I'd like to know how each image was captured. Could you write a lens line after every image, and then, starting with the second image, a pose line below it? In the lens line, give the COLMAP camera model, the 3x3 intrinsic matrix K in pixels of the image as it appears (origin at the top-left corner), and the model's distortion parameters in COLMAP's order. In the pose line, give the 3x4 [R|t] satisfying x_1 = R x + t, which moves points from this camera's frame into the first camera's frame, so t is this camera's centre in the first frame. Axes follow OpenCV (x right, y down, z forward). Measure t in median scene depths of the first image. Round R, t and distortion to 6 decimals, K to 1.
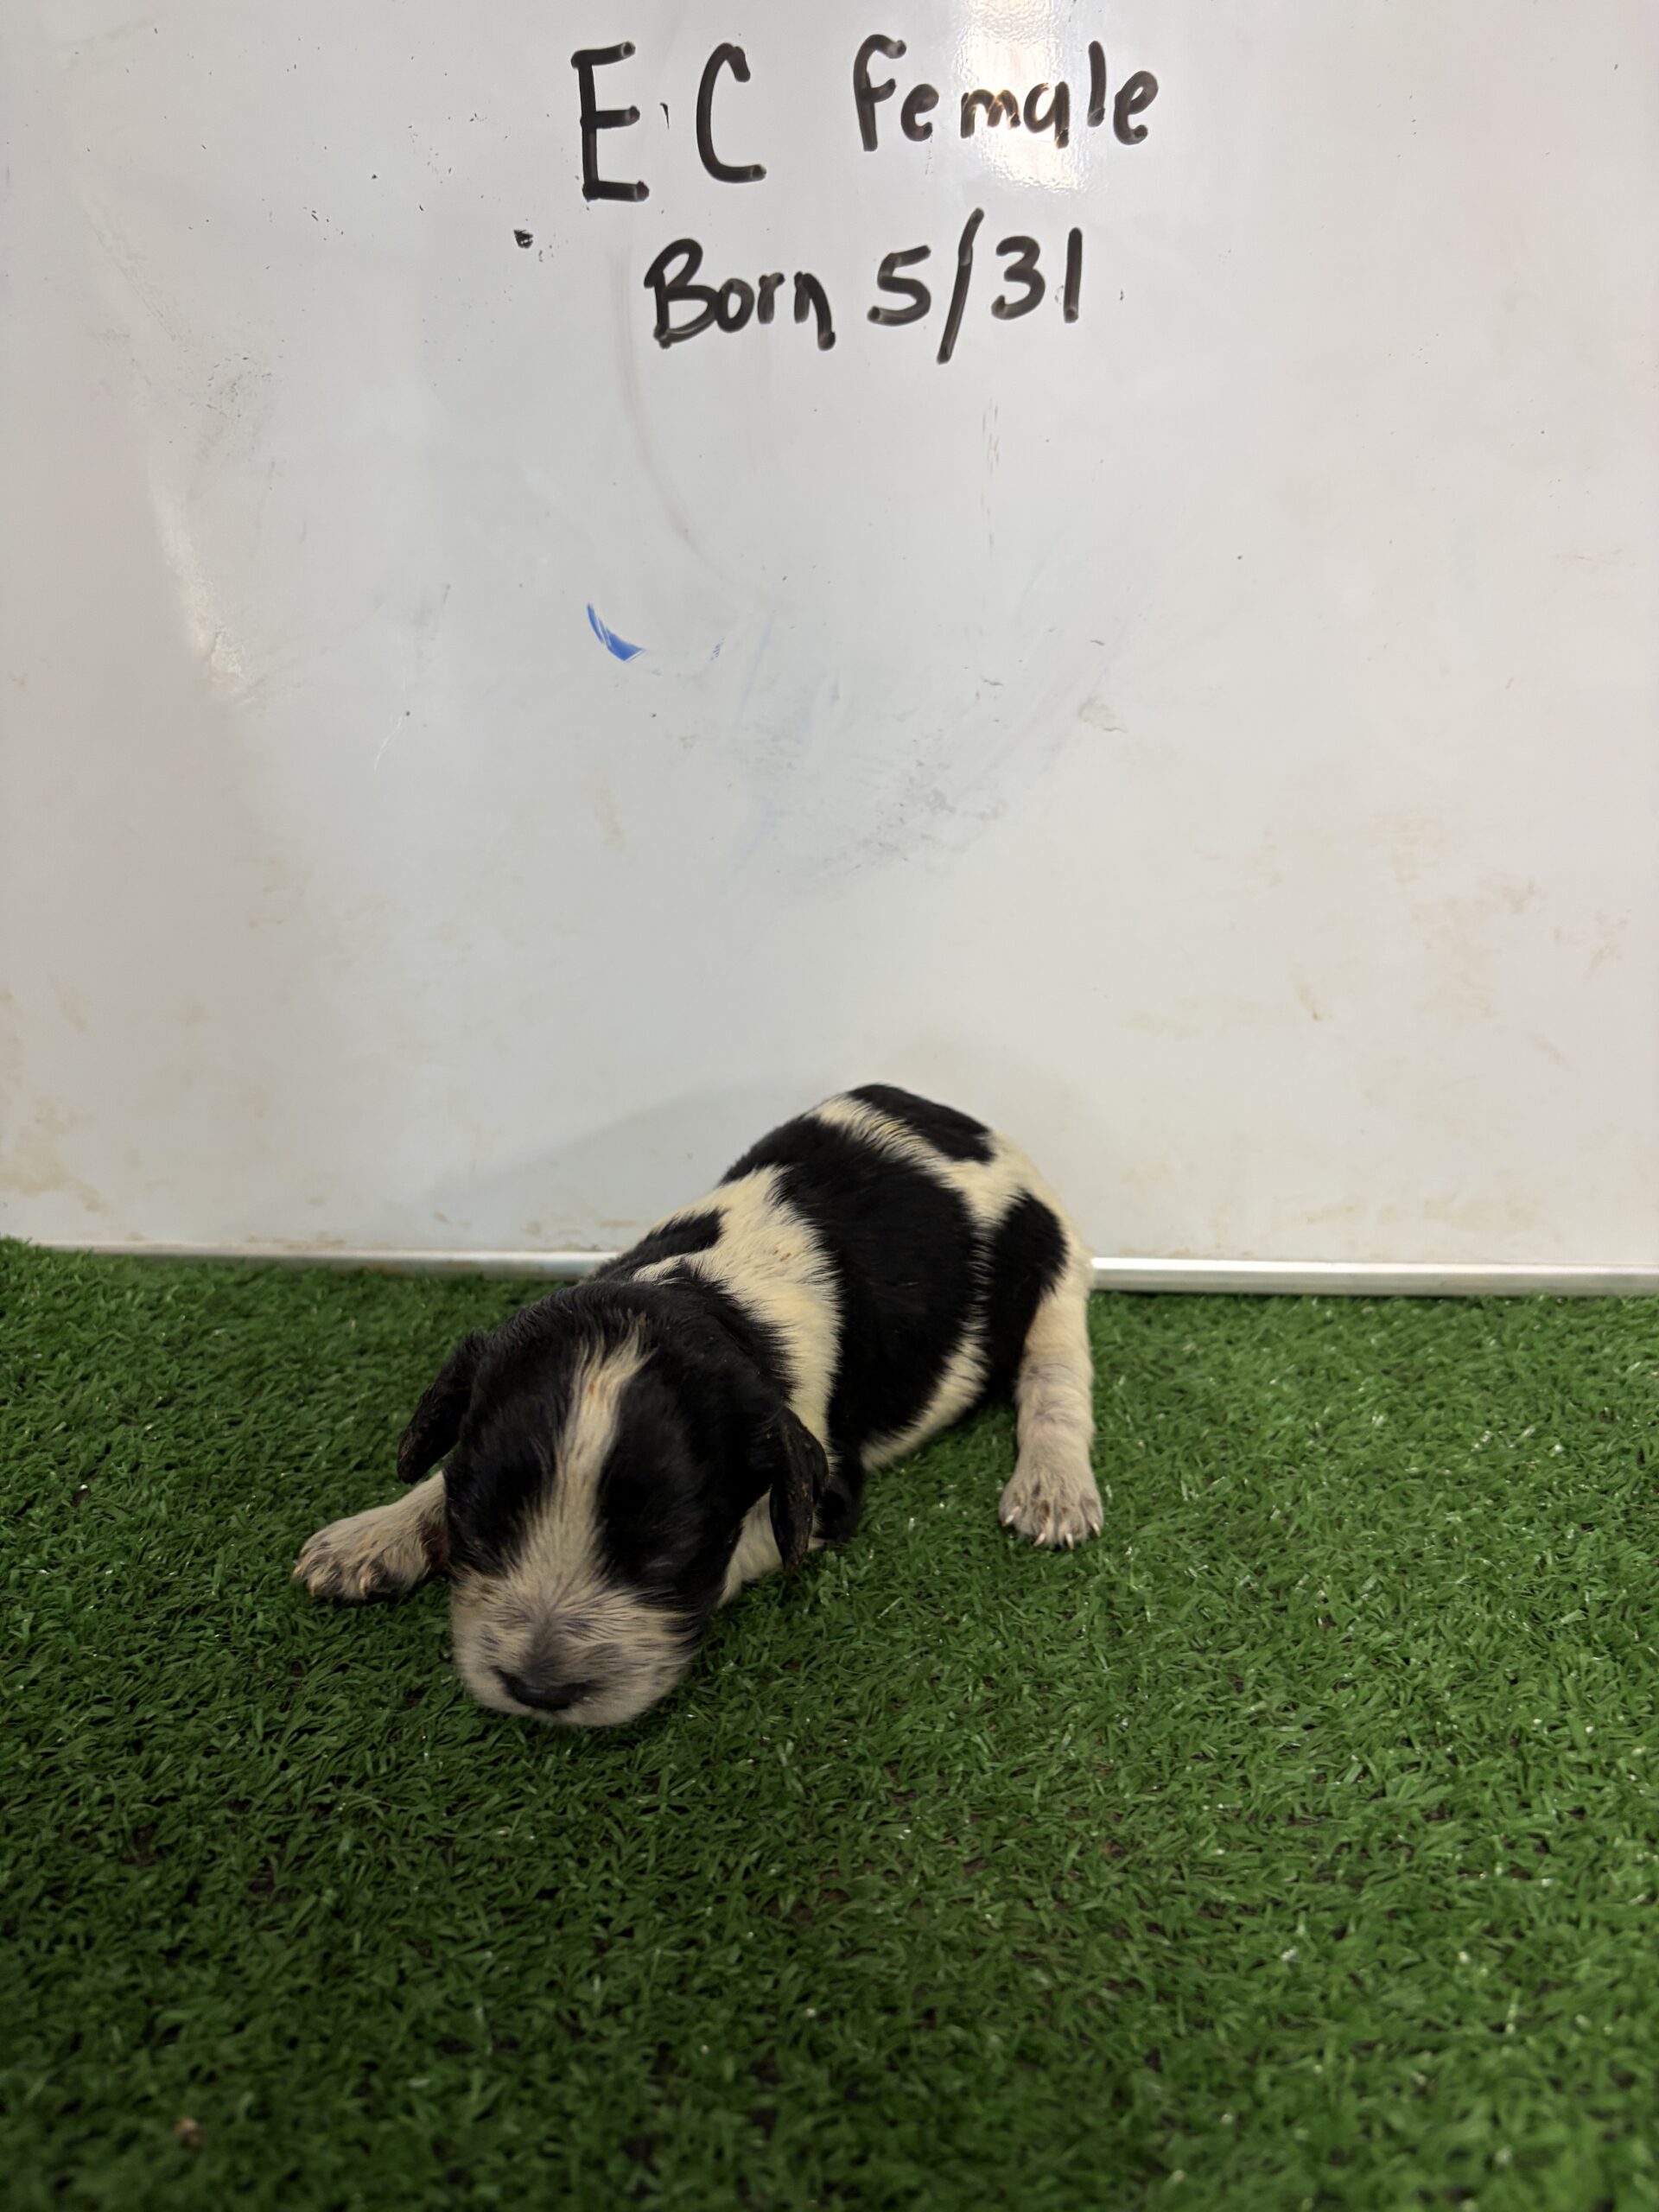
lens RADIAL K [[1687.2, 0, 819.7], [0, 1687.2, 1128.9], [0, 0, 1]] dist [-0.087065, 0.145819]
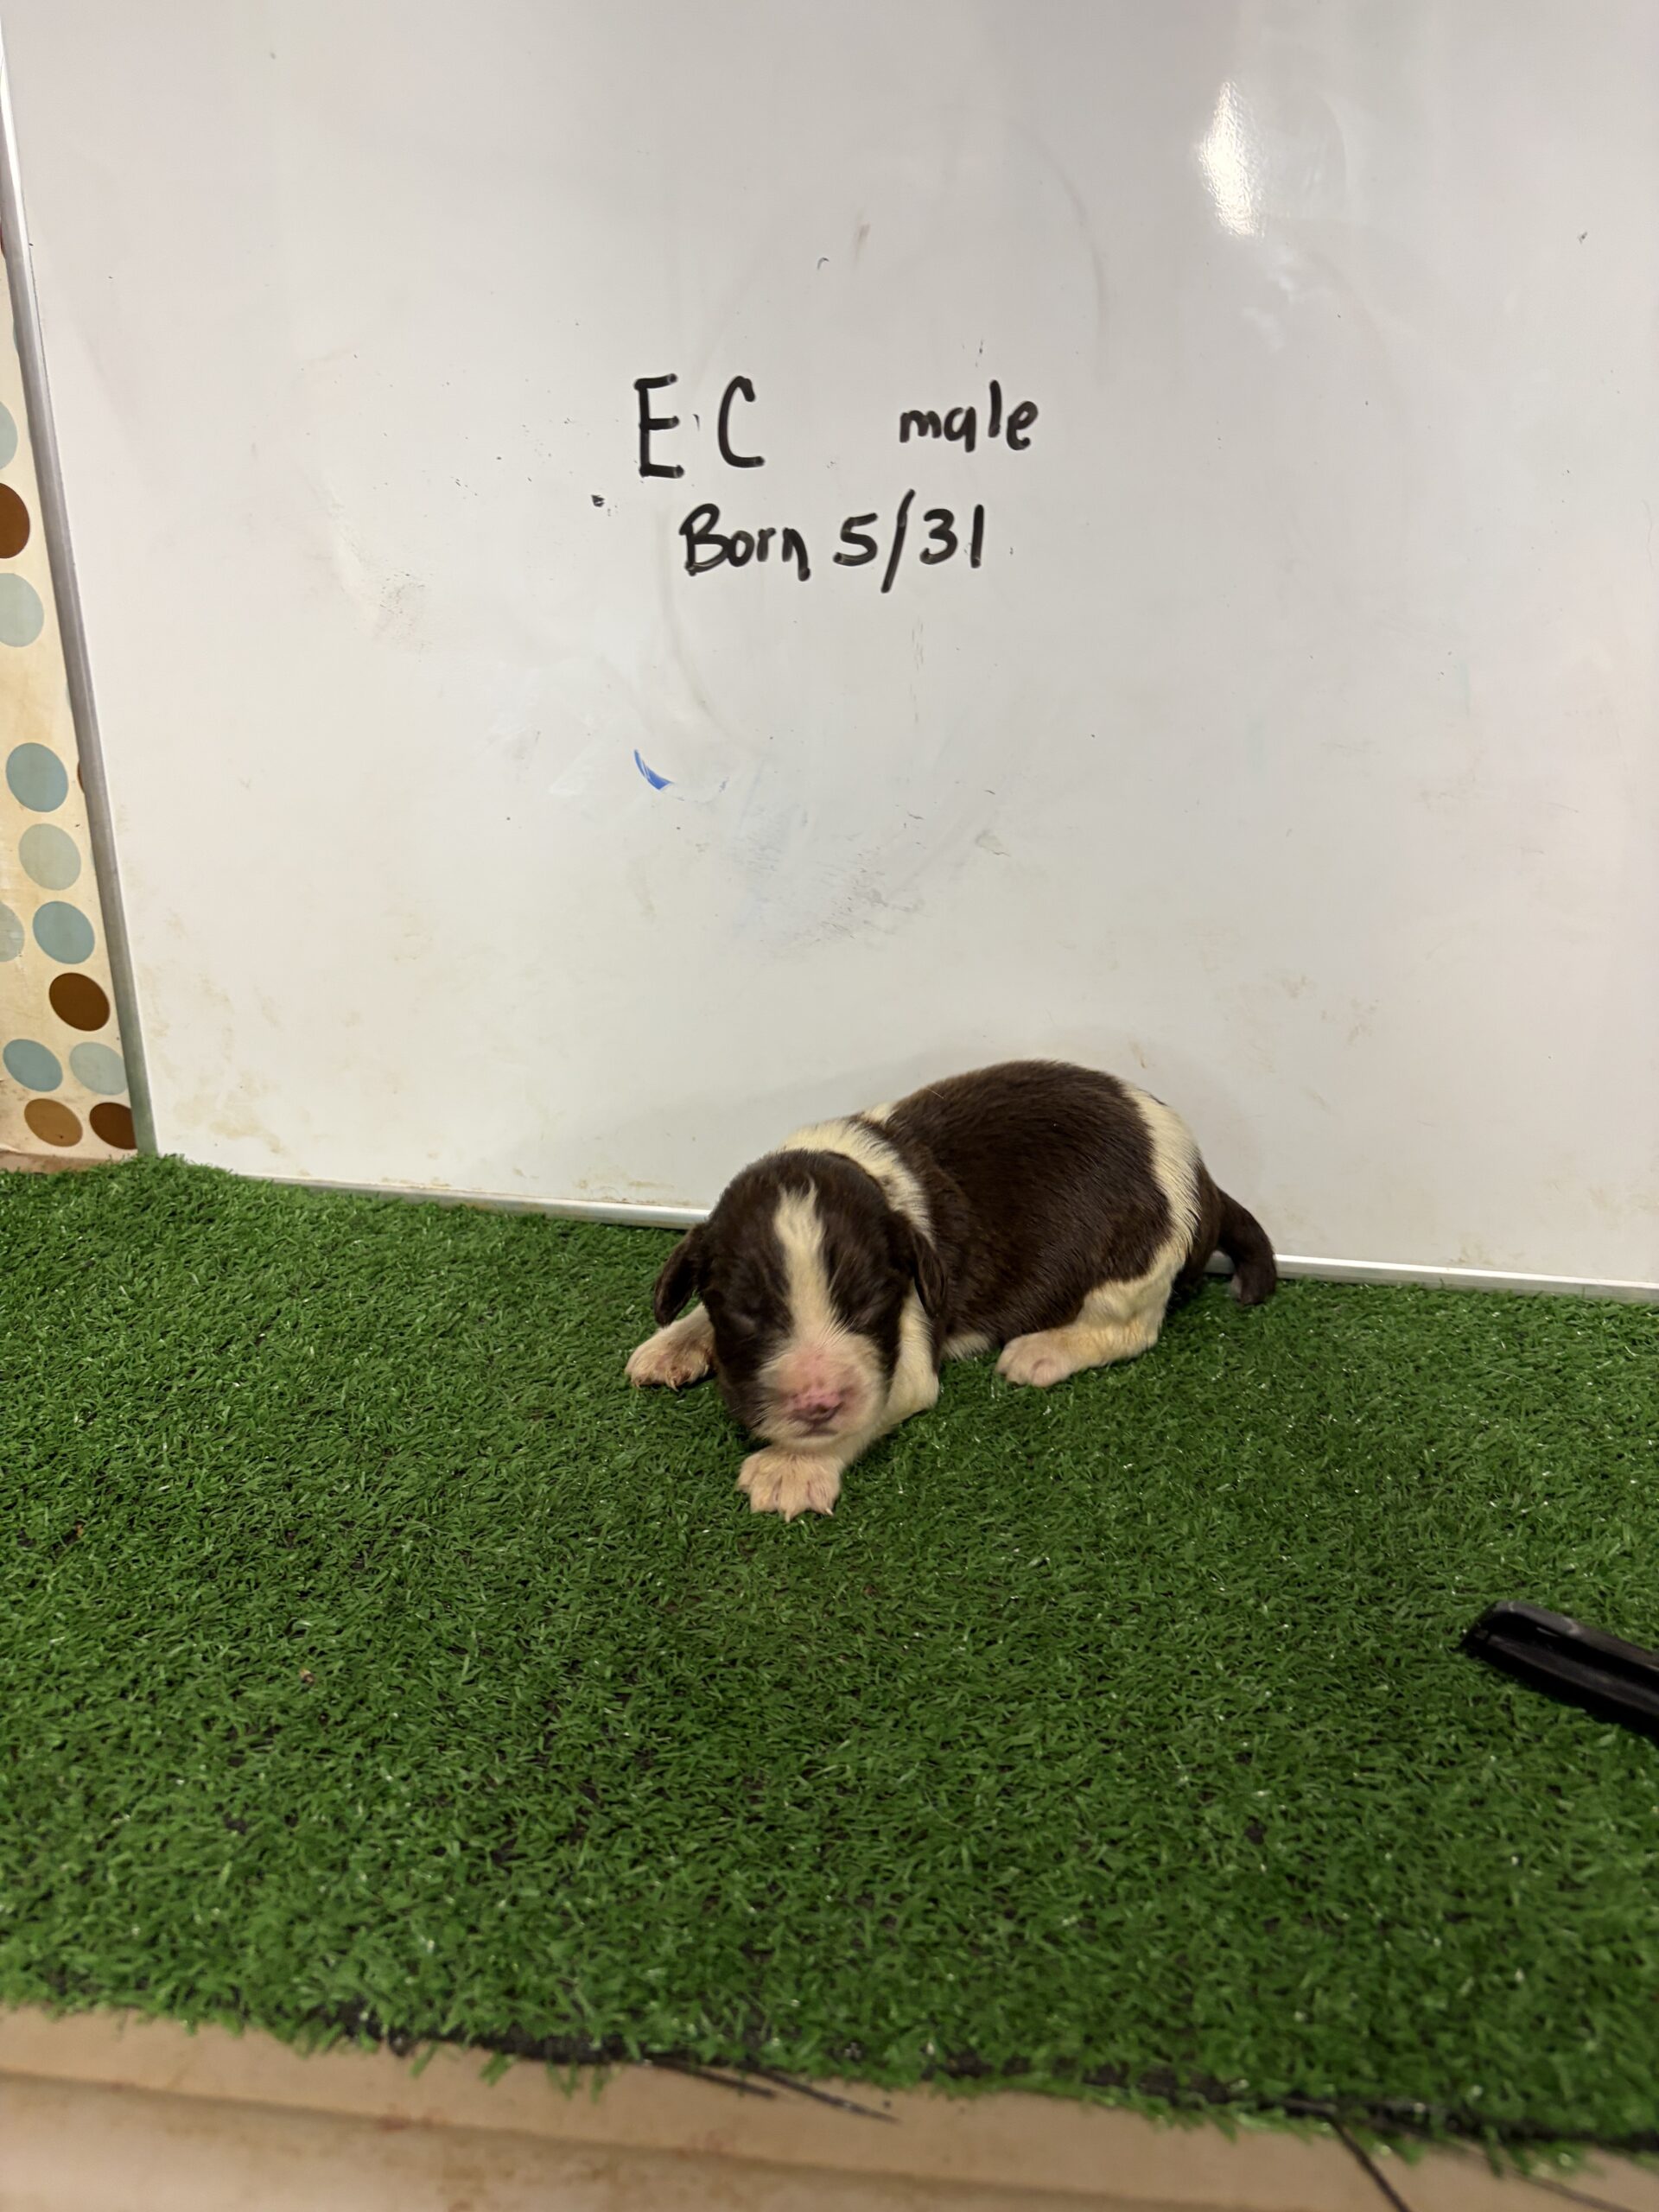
lens RADIAL K [[1689.3, 0, 831.3], [0, 1689.3, 1127.6], [0, 0, 1]] dist [0.001145, -0.017740]
pose [[0.994406, 0.058465, -0.087968, 0.189174], [-0.056788, 0.998156, 0.021447, -0.035210], [0.089060, -0.016331, 0.995892, -0.461232]]
